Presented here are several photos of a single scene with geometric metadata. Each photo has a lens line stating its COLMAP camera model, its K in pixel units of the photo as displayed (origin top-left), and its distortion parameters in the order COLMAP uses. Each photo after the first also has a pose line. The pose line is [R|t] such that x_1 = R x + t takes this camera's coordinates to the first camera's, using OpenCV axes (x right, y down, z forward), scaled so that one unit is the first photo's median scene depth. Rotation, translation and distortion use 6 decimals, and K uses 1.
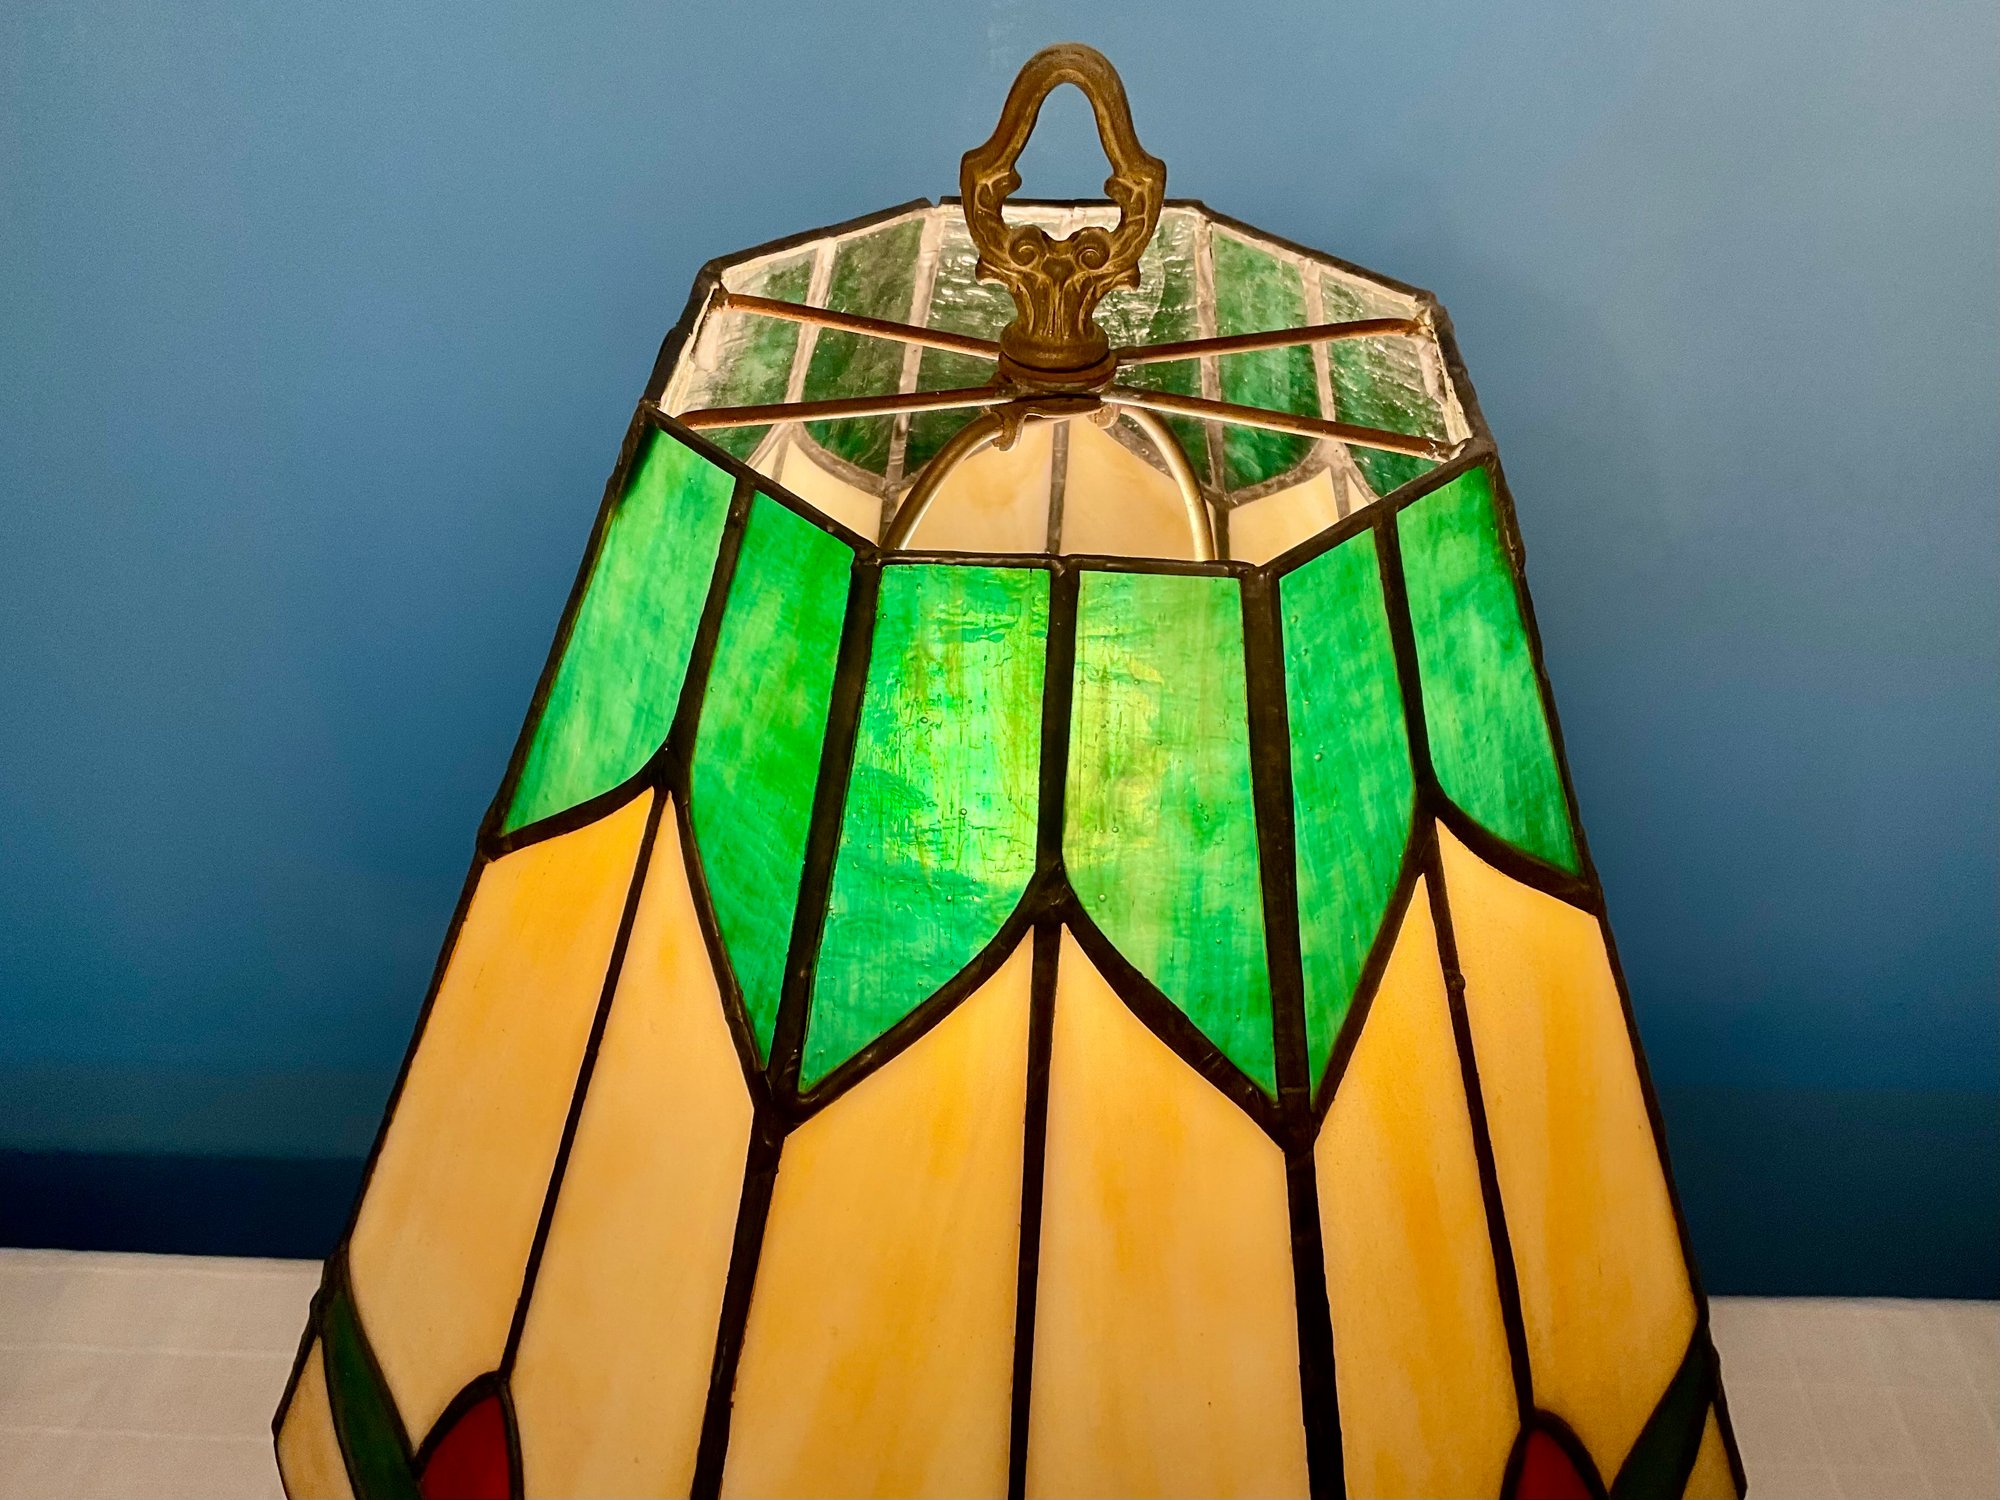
lens RADIAL K [[1888.8, 0, 1000.0], [0, 1888.8, 750.0], [0, 0, 1]] dist [0.008467, 0.001463]
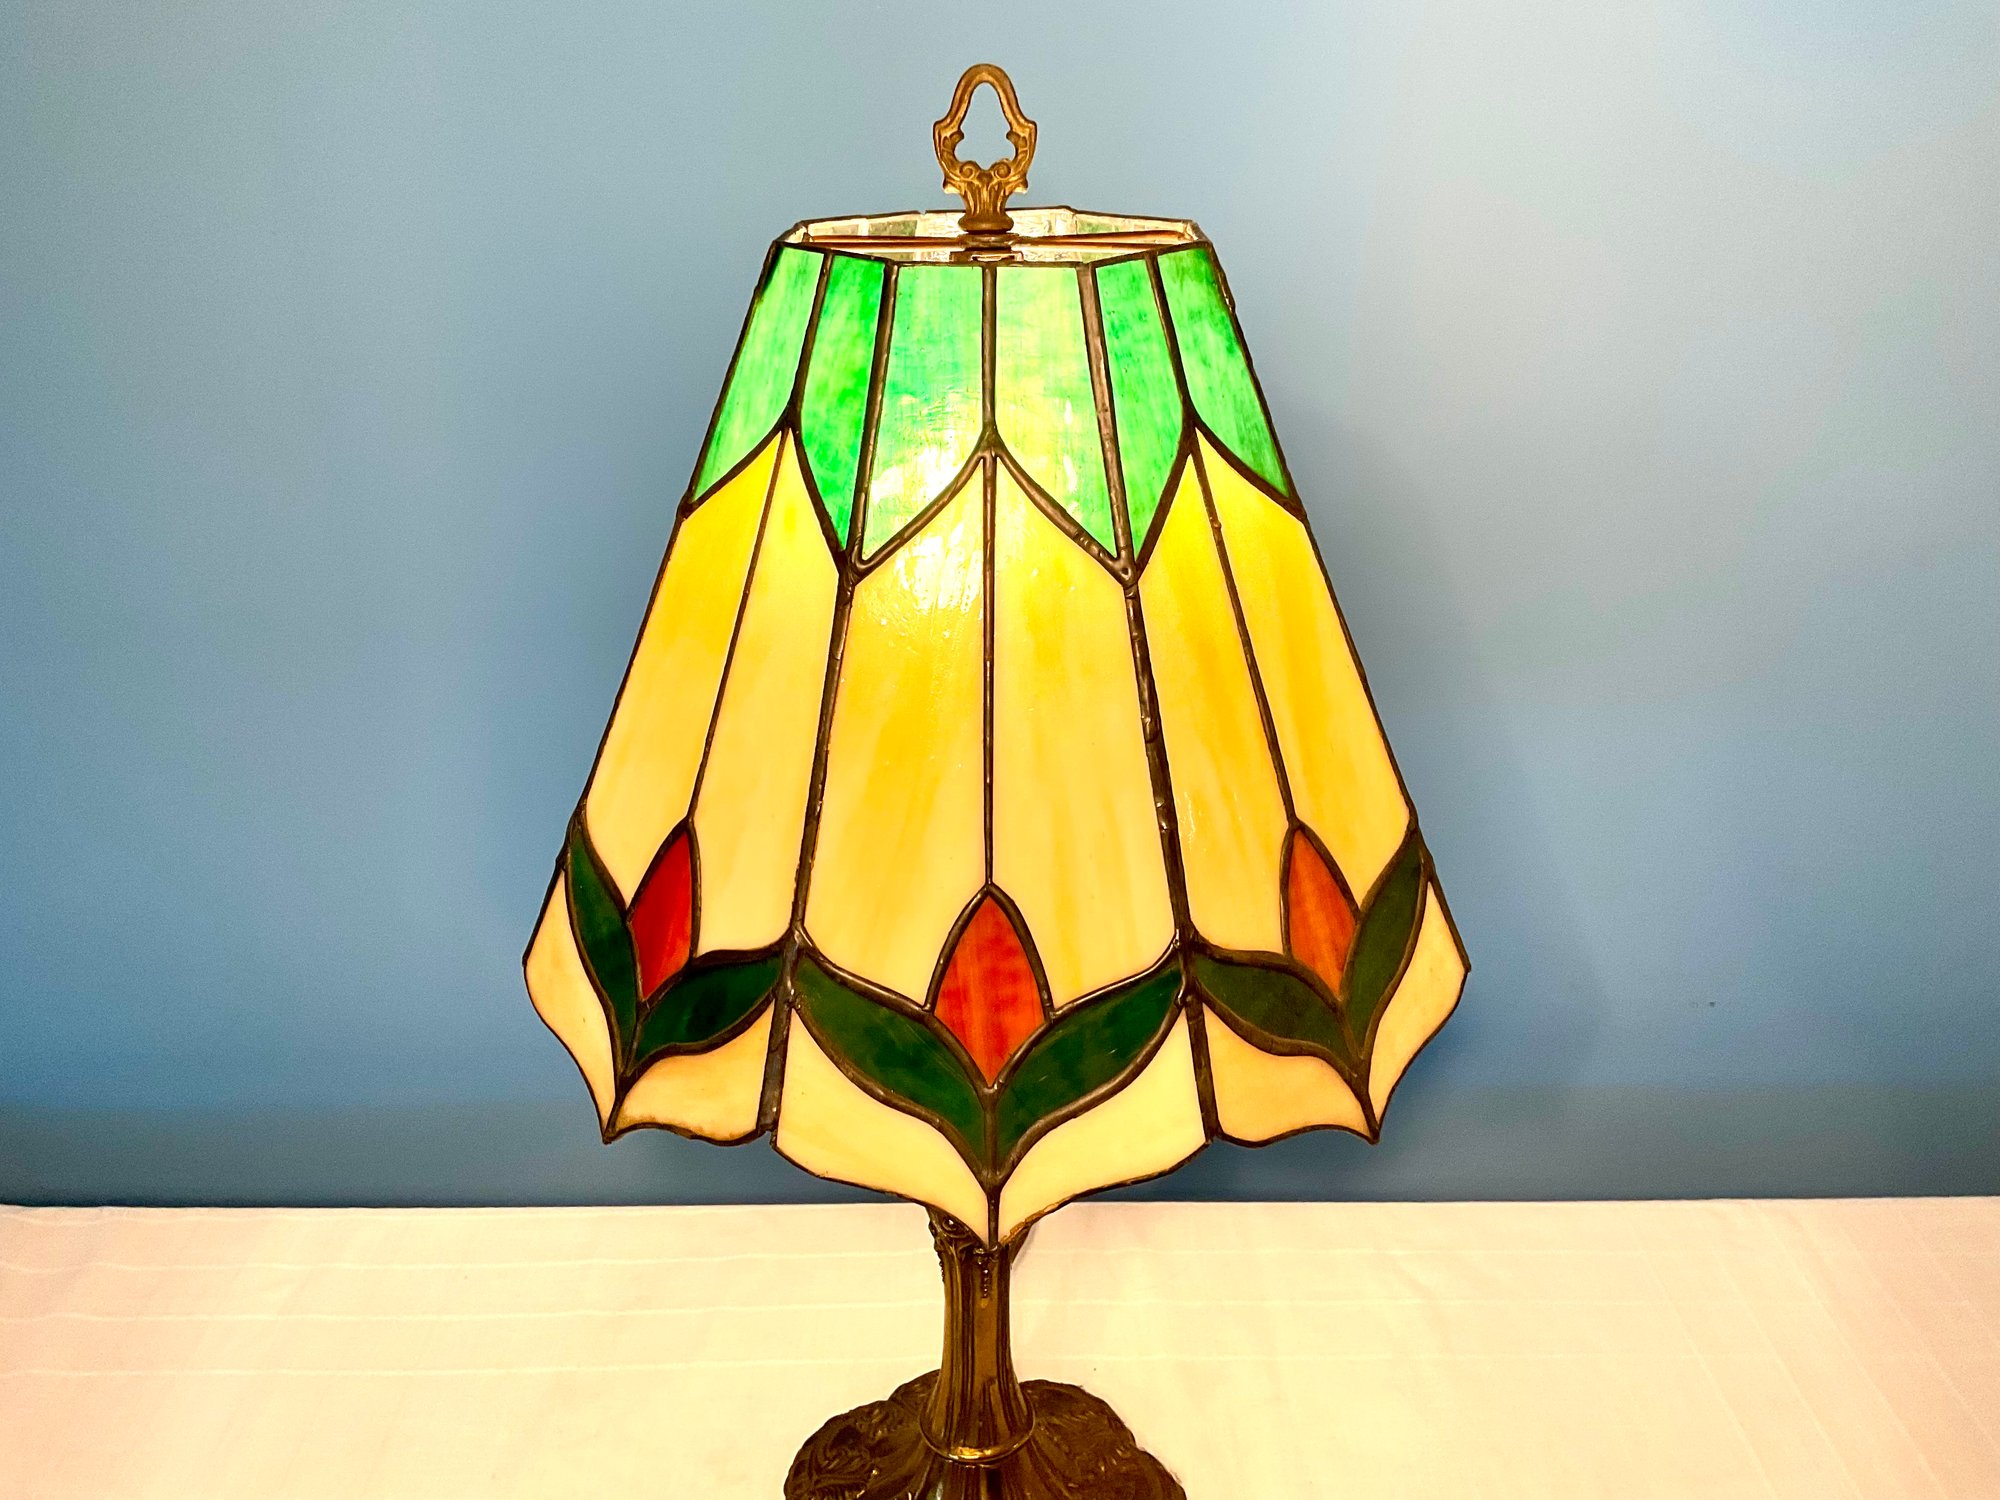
lens RADIAL K [[1682.3, 0, 1001.7], [0, 1682.3, 721.3], [0, 0, 1]] dist [0.051883, -0.001256]
pose [[0.999146, -0.041069, 0.004620, 0.017450], [0.040941, 0.968332, -0.246288, 0.735276], [0.005641, 0.246267, 0.969186, -0.566840]]
